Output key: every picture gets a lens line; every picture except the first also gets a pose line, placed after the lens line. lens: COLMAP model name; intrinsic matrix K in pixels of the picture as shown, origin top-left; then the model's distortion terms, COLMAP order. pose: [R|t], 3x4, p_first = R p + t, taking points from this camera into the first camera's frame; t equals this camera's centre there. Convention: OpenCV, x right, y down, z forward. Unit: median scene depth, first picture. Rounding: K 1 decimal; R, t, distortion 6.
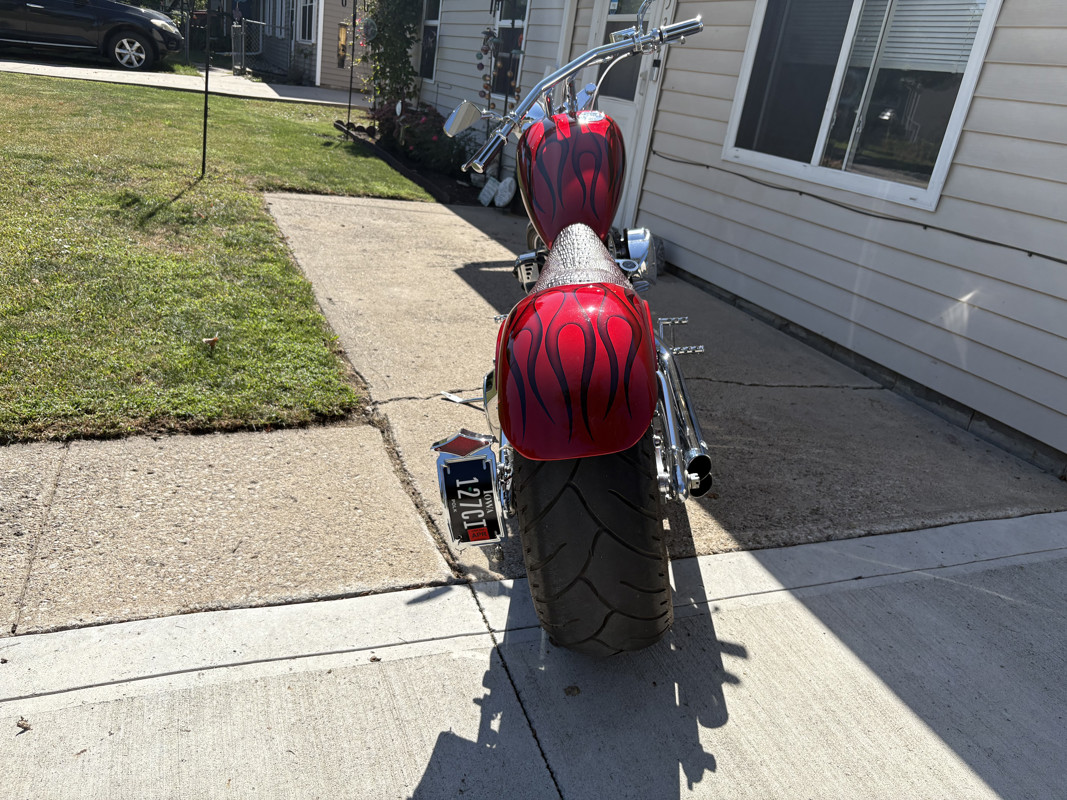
lens RADIAL K [[815.0, 0, 533.5], [0, 815.0, 400.0], [0, 0, 1]] dist [0.020692, -0.006282]
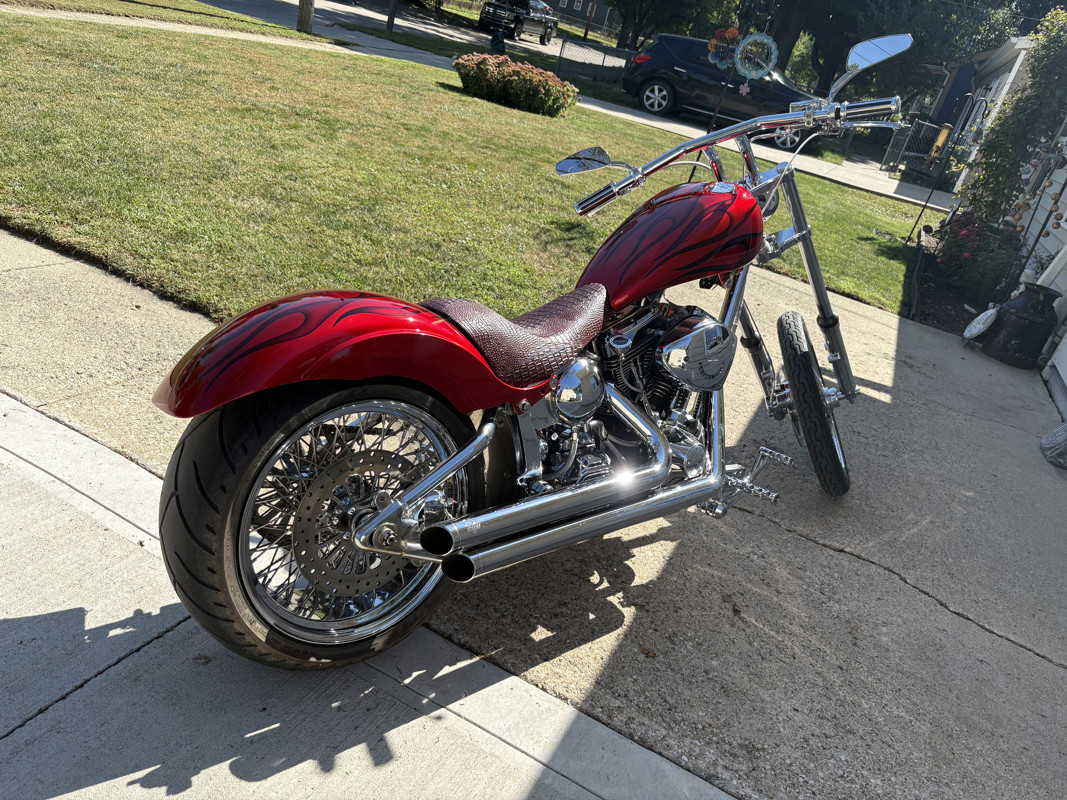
lens RADIAL K [[815.0, 0, 533.5], [0, 815.0, 400.0], [0, 0, 1]] dist [0.020692, -0.006282]
pose [[0.686322, 0.341784, -0.641986, 0.616712], [-0.407801, 0.911732, 0.049429, -0.109598], [0.602213, 0.227879, 0.765121, 0.283140]]
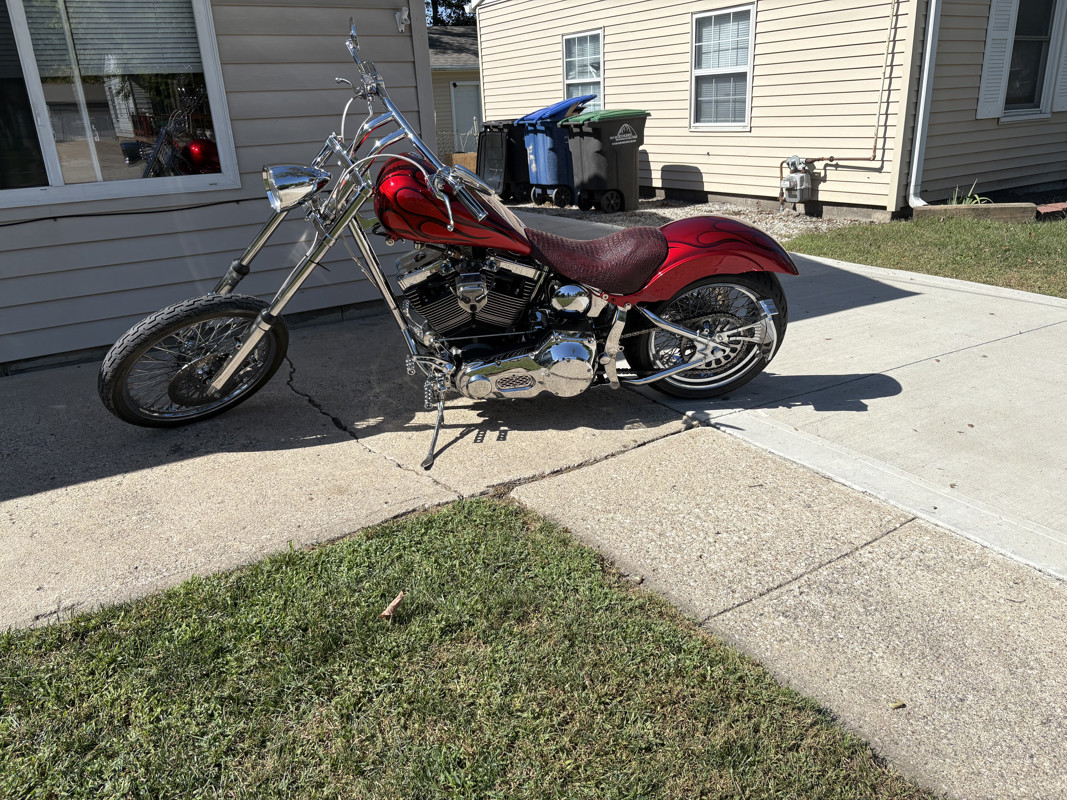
lens RADIAL K [[815.0, 0, 533.5], [0, 815.0, 400.0], [0, 0, 1]] dist [0.020692, -0.006282]
pose [[-0.196401, -0.457608, 0.867192, -1.176034], [0.375816, 0.781744, 0.497633, -0.624917], [-0.905643, 0.423640, 0.018441, 1.052230]]
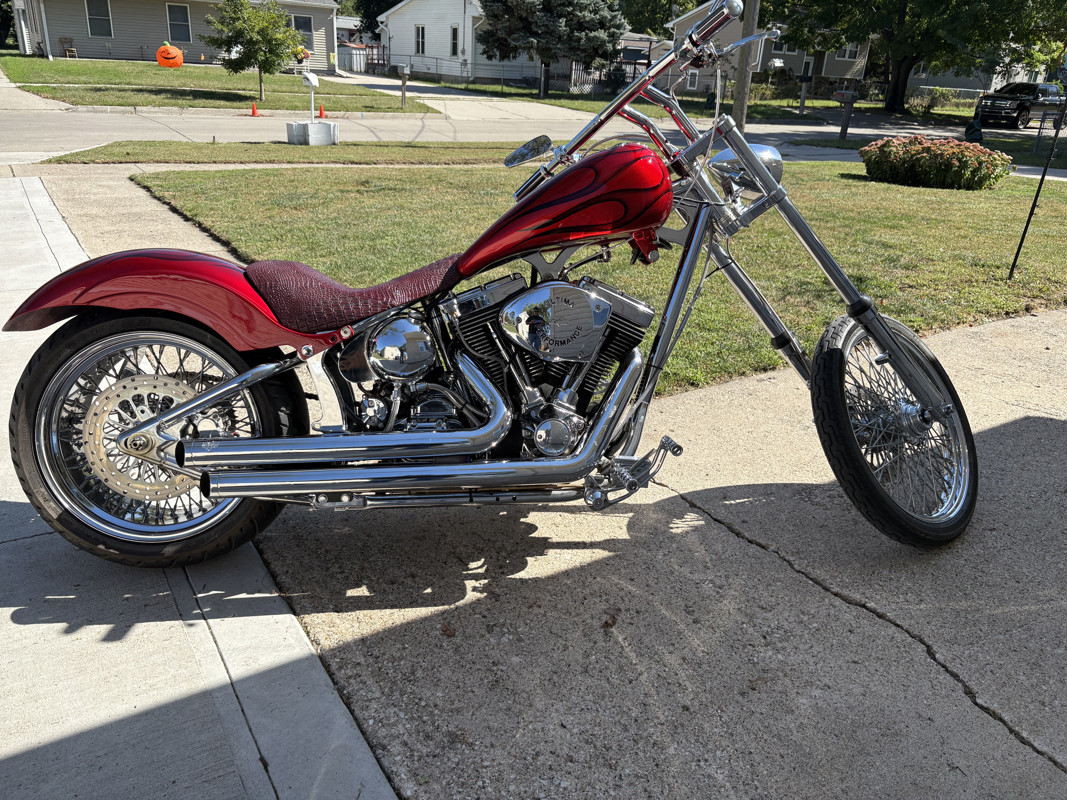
lens RADIAL K [[792.6, 0, 497.0], [0, 792.6, 402.6], [0, 0, 1]] dist [0.024376, -0.000924]
pose [[0.186396, 0.260203, -0.947391, 0.920298], [-0.388780, 0.905114, 0.172100, -0.225690], [0.902278, 0.336248, 0.269872, 0.838729]]
